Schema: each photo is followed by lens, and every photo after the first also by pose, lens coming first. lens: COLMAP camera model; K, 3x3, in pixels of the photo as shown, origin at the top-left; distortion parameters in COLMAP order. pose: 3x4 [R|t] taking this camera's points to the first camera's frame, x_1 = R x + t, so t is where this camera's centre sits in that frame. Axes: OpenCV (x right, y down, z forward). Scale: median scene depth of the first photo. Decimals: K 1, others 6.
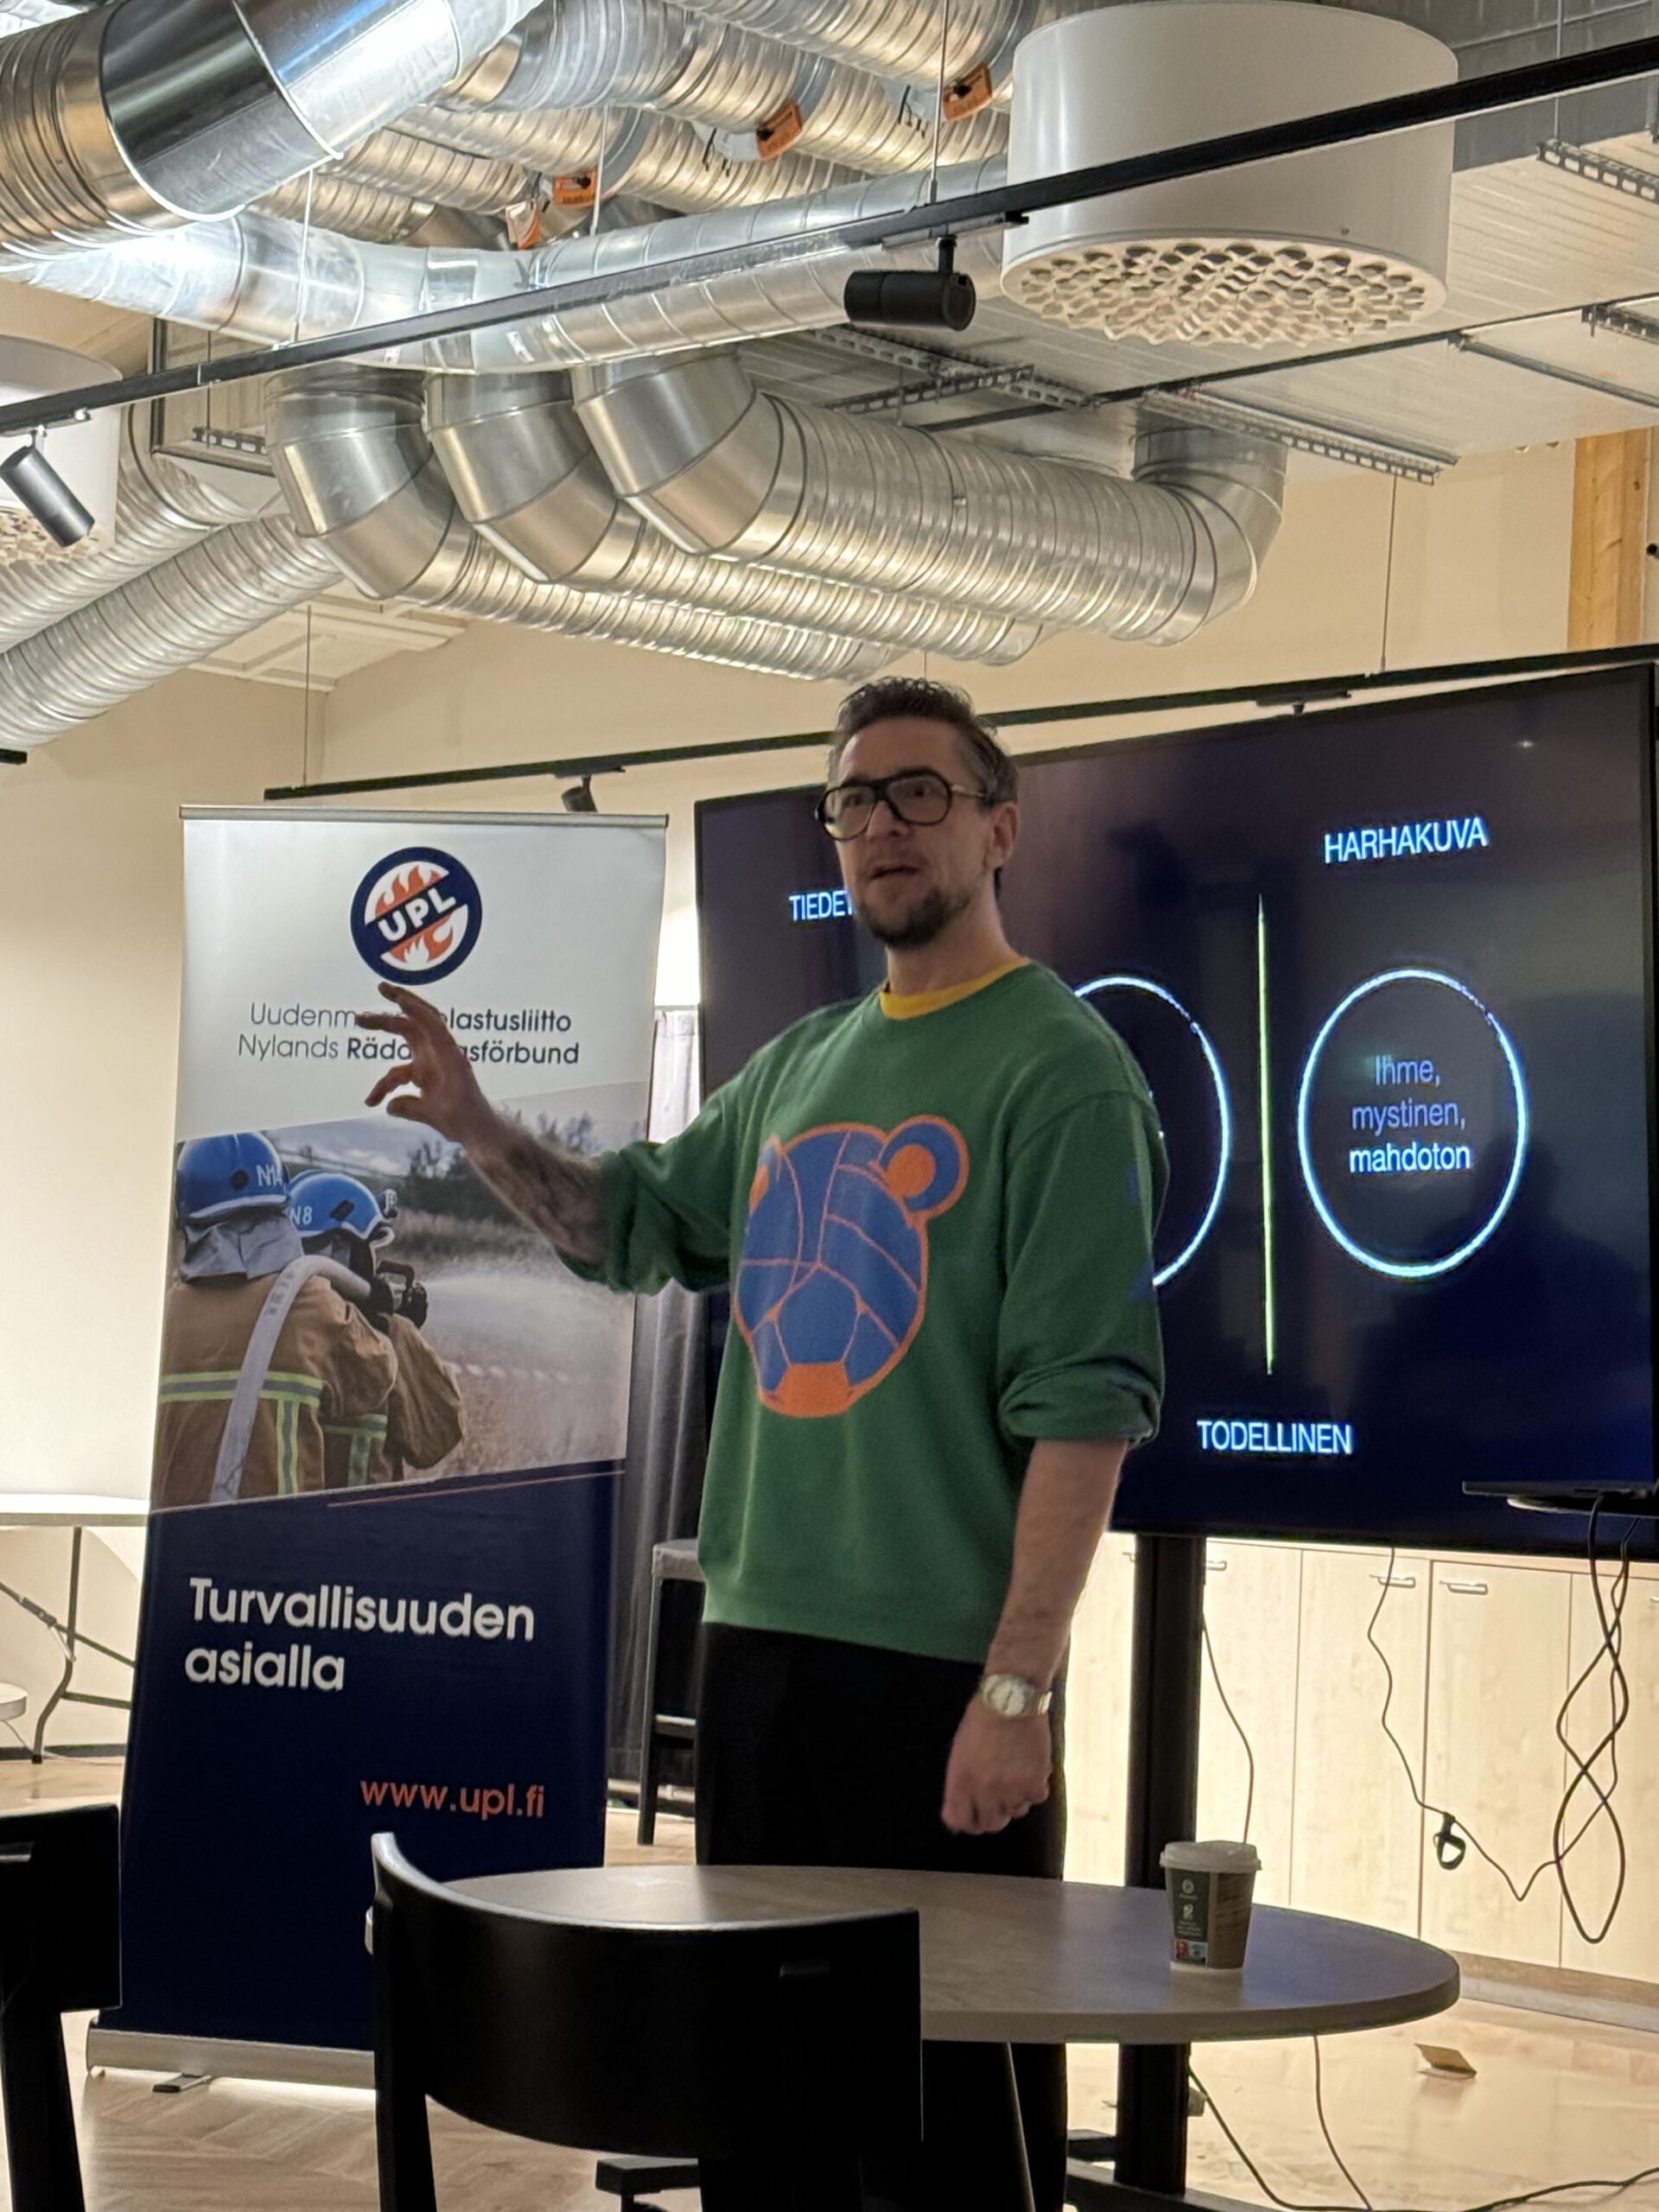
lens RADIAL K [[4508.8, 0, 835.3], [0, 4508.8, 1139.2], [0, 0, 1]] dist [0.145652, 0.350941]
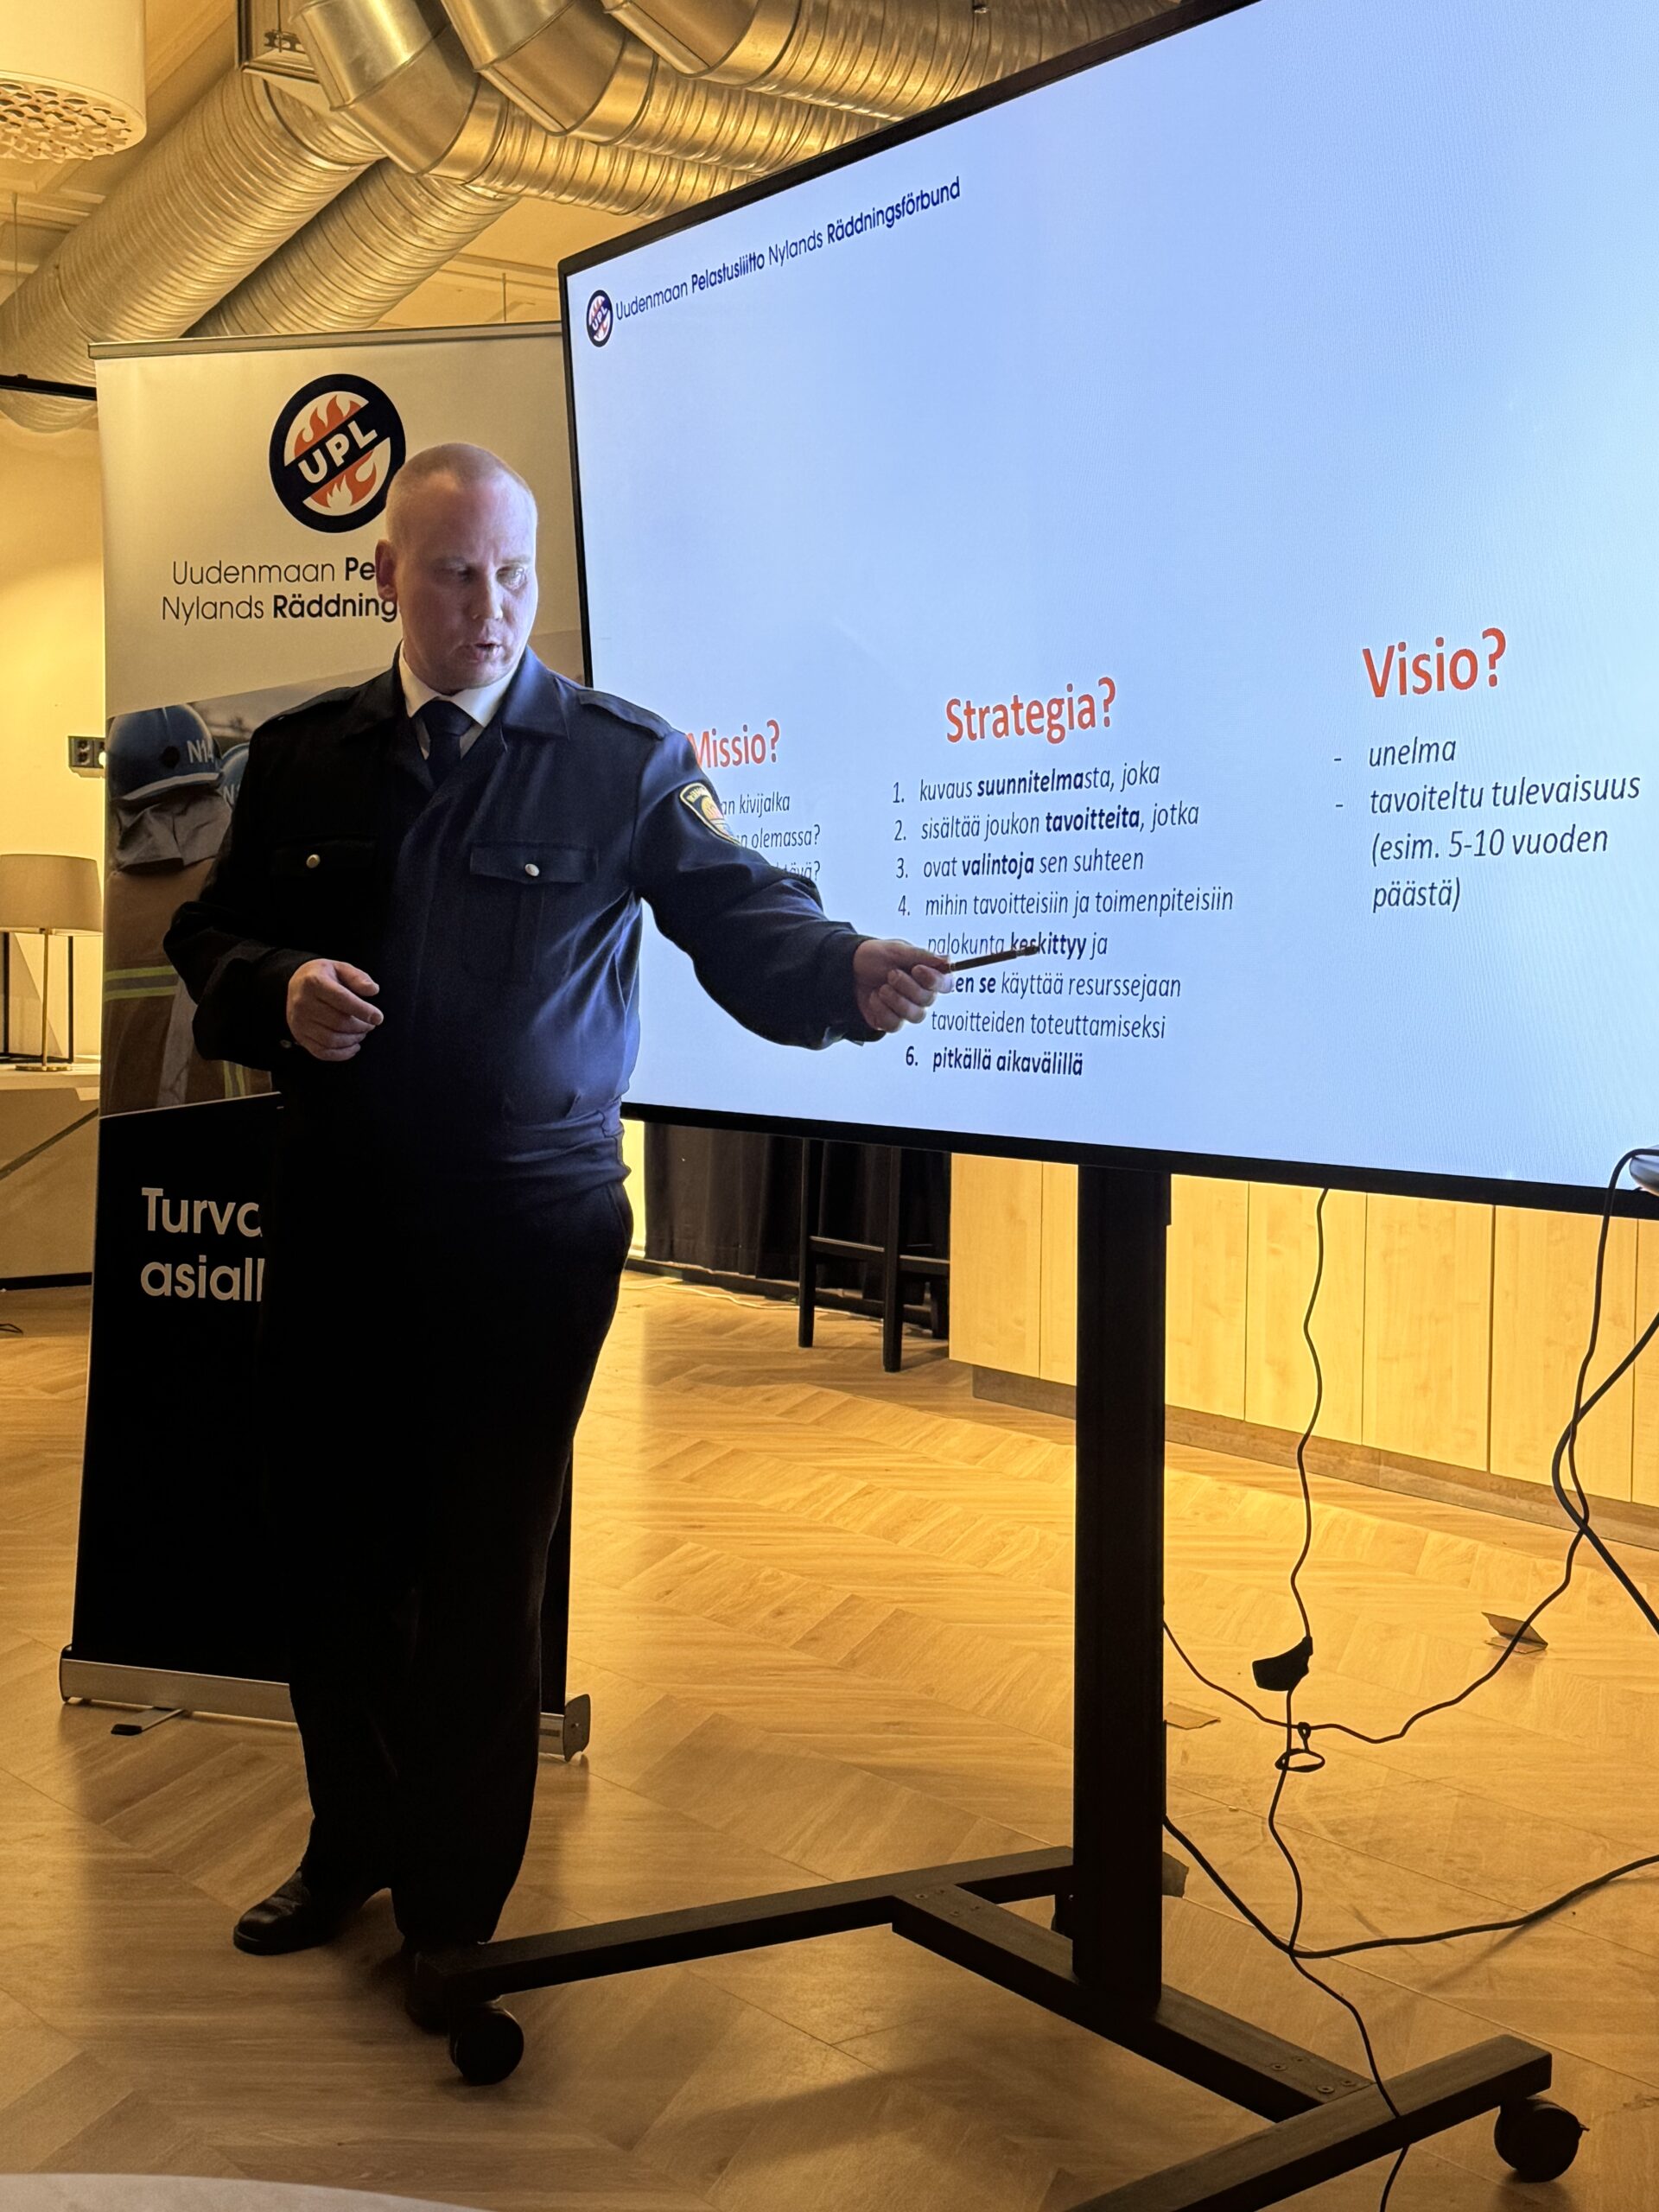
lens RADIAL K [[2954.1, 0, 829.5], [0, 2954.1, 1106.0], [0, 0, 1]] dist [0.207116, -0.422861]
pose [[0.994983, -0.027471, -0.096201, 0.058661], [0.038380, 0.992803, 0.113447, 0.015756], [0.092392, -0.116570, 0.988876, 0.404946]]
